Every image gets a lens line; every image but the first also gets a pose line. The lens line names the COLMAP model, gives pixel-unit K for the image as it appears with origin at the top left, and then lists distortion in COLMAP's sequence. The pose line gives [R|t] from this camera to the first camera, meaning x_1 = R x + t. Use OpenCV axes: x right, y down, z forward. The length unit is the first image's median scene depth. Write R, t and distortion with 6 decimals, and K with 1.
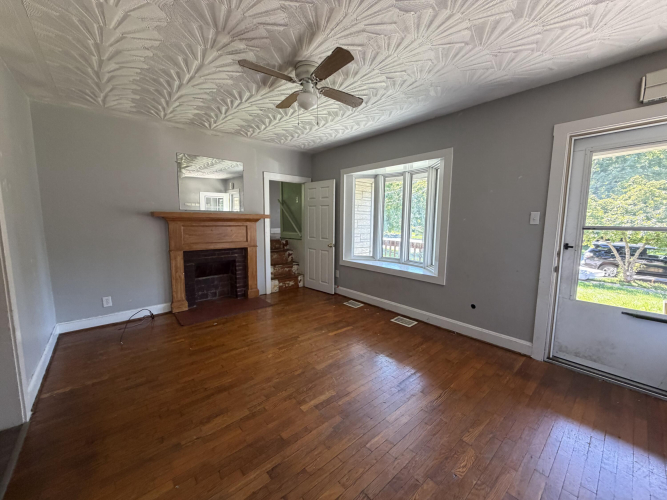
lens RADIAL K [[266.0, 0, 331.5], [0, 266.0, 250.6], [0, 0, 1]] dist [0.001062, 0.000348]
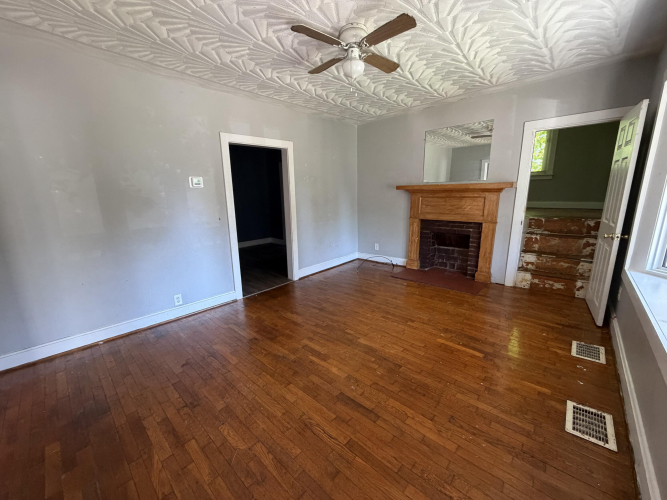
lens RADIAL K [[266.0, 0, 331.5], [0, 266.0, 250.6], [0, 0, 1]] dist [0.001062, 0.000348]
pose [[0.112763, 0.202507, -0.972767, 0.558194], [-0.091218, 0.976987, 0.192812, -0.052577], [0.989426, 0.066992, 0.128641, 0.479292]]
